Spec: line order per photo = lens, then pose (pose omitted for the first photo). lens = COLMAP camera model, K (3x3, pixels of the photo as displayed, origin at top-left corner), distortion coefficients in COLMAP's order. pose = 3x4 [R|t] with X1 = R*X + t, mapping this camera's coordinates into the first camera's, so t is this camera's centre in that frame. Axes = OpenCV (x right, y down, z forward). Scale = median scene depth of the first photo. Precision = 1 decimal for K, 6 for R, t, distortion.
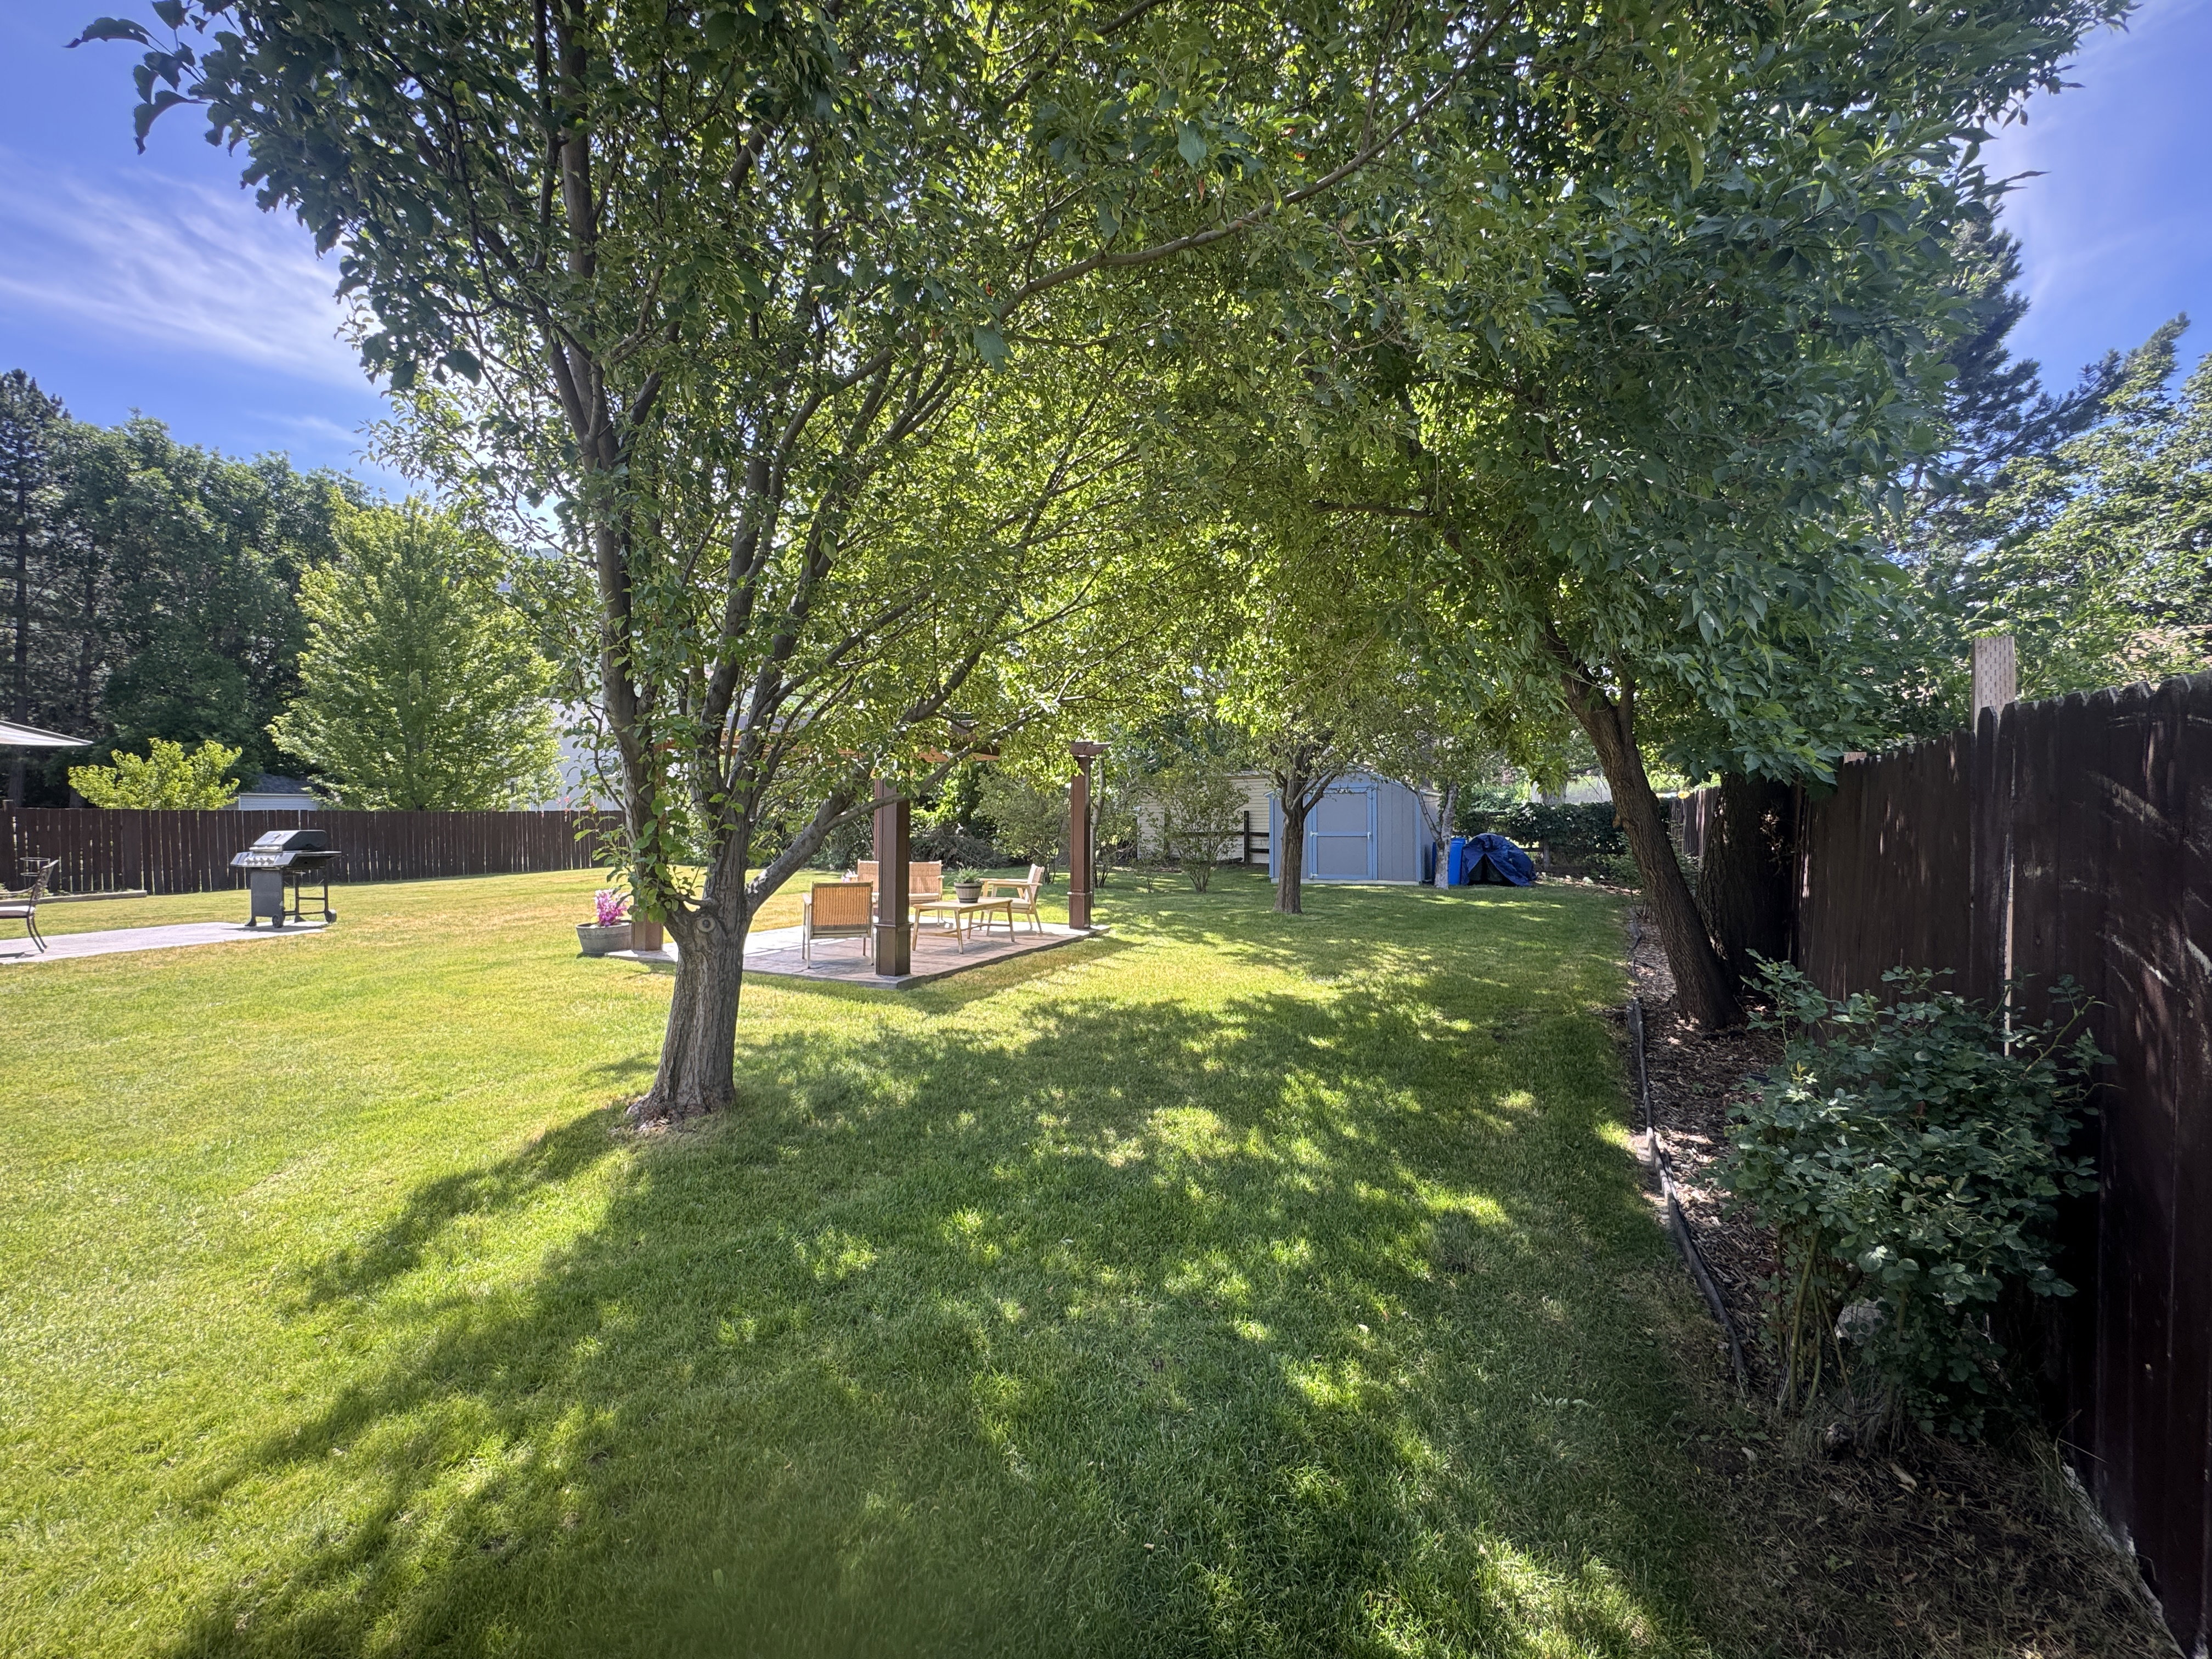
lens RADIAL K [[895.9, 0, 1127.2], [0, 895.9, 826.9], [0, 0, 1]] dist [-0.005832, 0.002027]
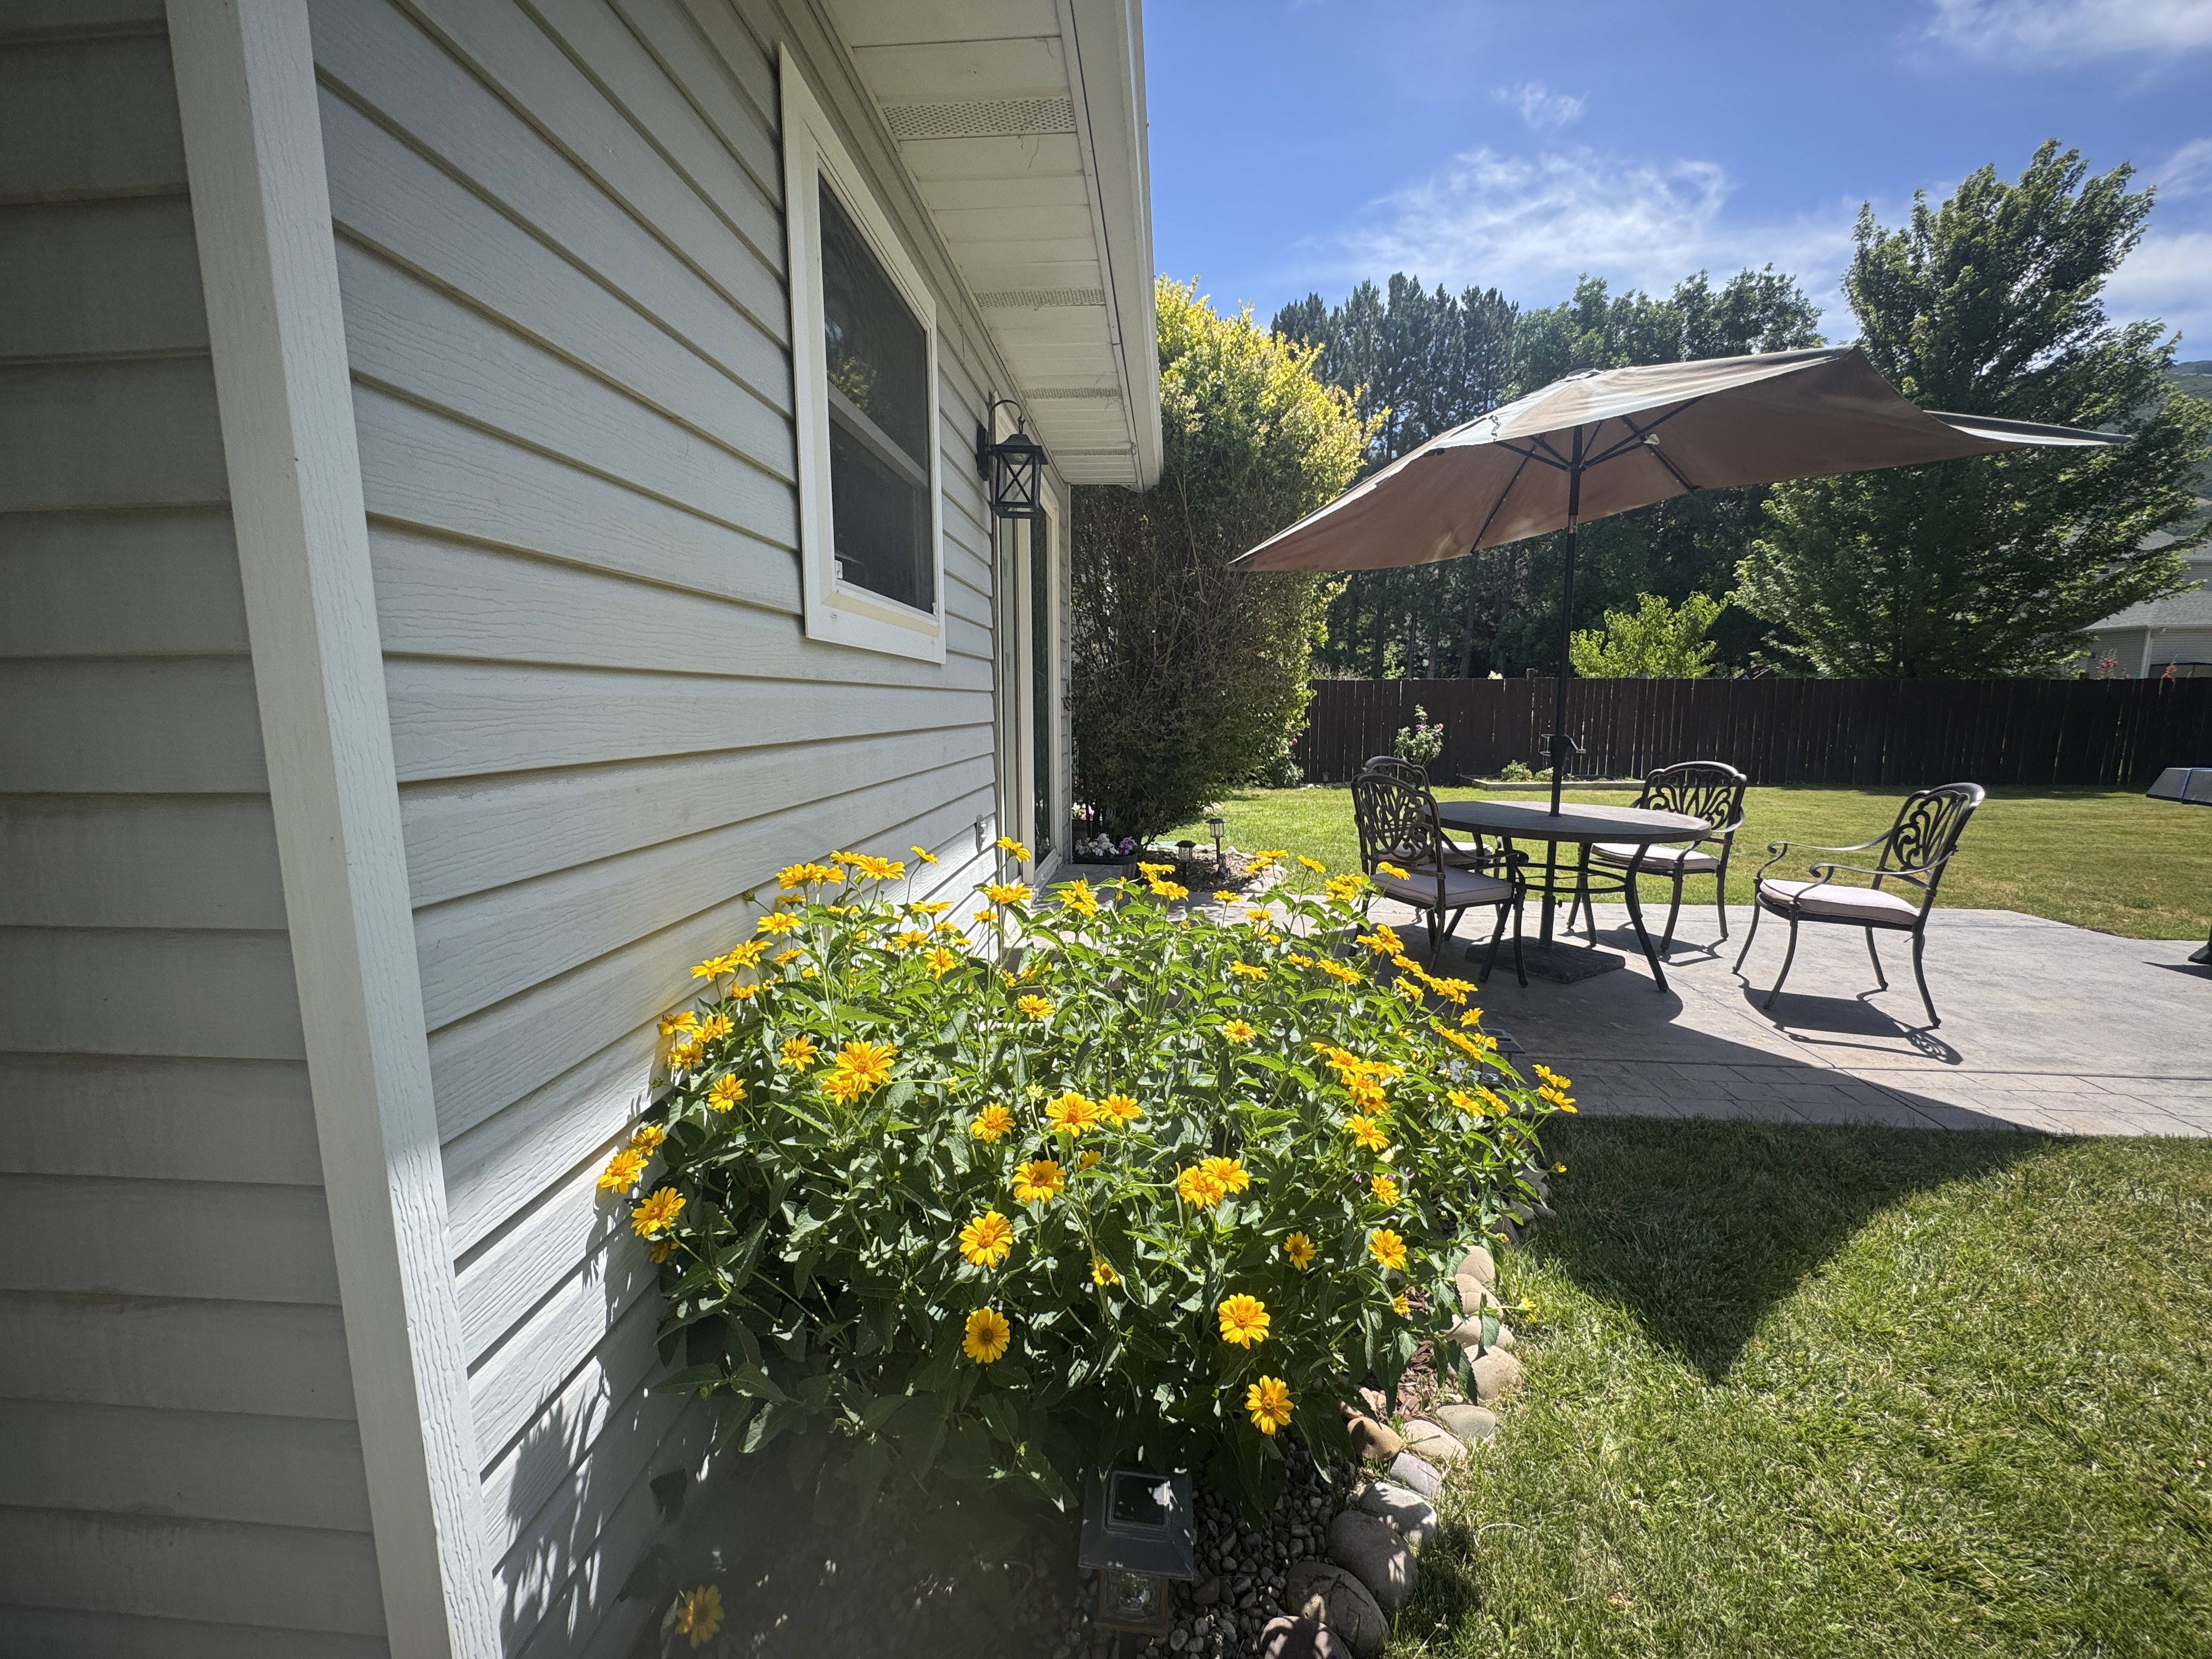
lens RADIAL K [[895.9, 0, 1106.4], [0, 895.9, 824.1], [0, 0, 1]] dist [-0.005832, 0.002027]
pose [[0.334528, 0.135116, -0.932649, -0.430908], [-0.013254, 0.990245, 0.138707, 0.004410], [0.942293, -0.034040, 0.333055, 0.236542]]
